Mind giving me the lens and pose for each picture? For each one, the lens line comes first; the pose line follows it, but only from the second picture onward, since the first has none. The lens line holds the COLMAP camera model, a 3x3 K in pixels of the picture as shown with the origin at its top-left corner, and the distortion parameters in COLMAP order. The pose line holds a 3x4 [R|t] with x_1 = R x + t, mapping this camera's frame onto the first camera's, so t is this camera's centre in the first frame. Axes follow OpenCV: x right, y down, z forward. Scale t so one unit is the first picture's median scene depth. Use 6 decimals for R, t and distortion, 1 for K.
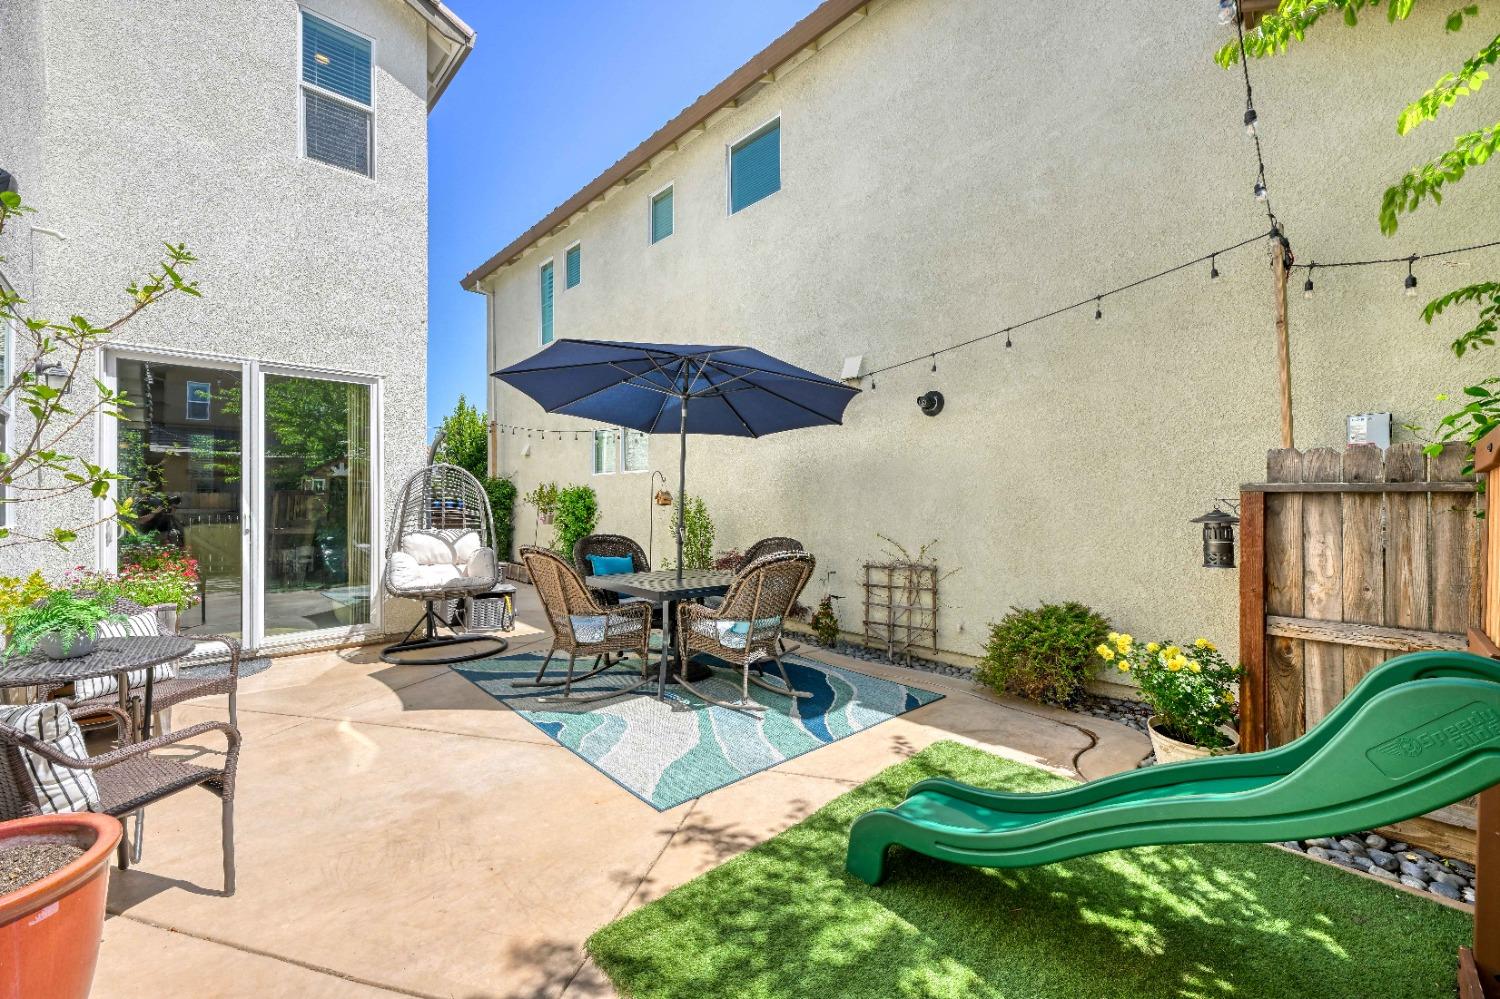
lens RADIAL K [[593.1, 0, 766.0], [0, 593.1, 498.8], [0, 0, 1]] dist [-0.002146, -0.000852]
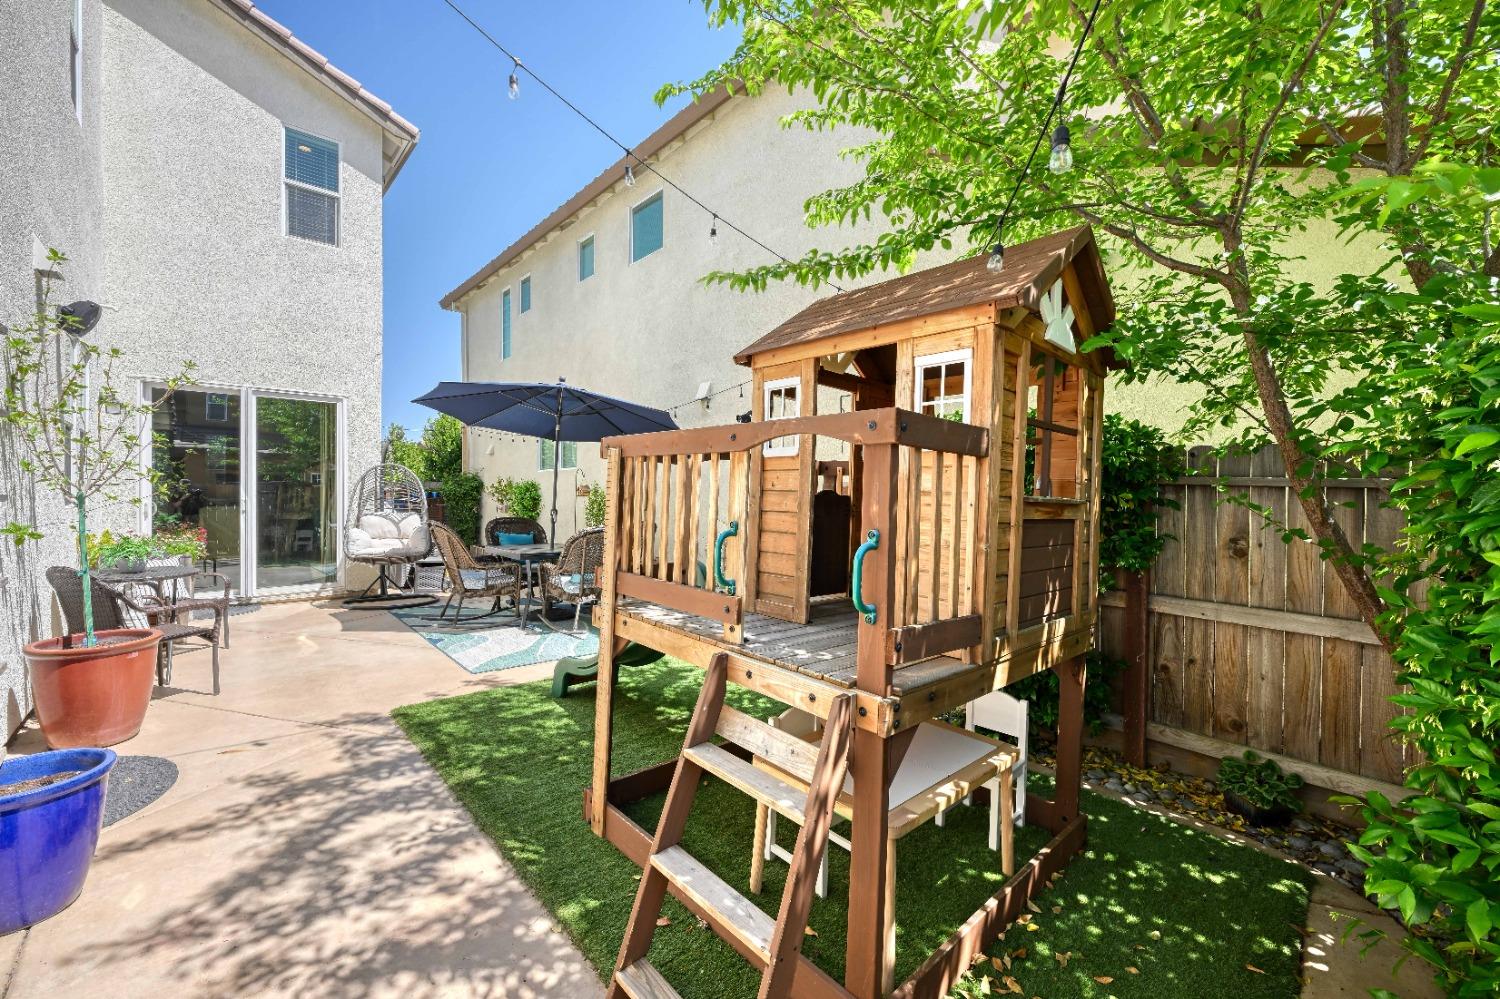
lens RADIAL K [[593.1, 0, 766.4], [0, 593.1, 498.2], [0, 0, 1]] dist [-0.002146, -0.000852]
pose [[0.999773, 0.006828, -0.020202, 0.329226], [-0.006706, 0.999959, 0.006071, 0.006515], [0.020243, -0.005935, 0.999777, -0.316151]]
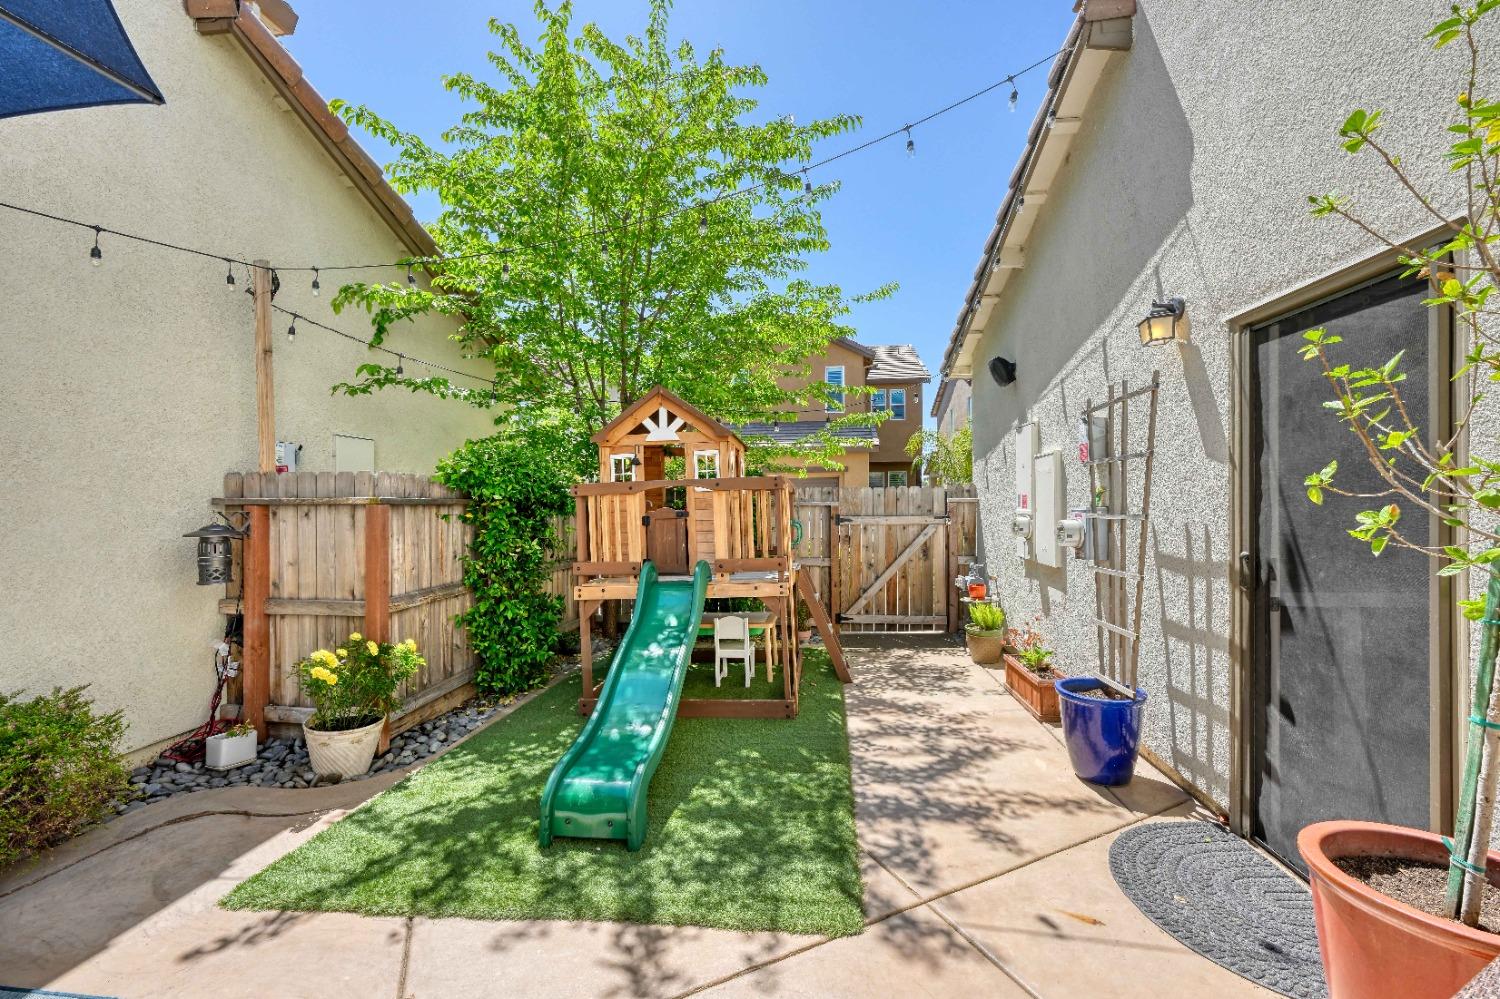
lens RADIAL K [[593.1, 0, 750.4], [0, 593.1, 498.2], [0, 0, 1]] dist [-0.002146, -0.000852]
pose [[-0.615943, 0.011327, 0.787709, -0.339716], [0.009057, 0.999932, -0.007296, -0.003163], [-0.787738, 0.002641, -0.616004, 0.598245]]
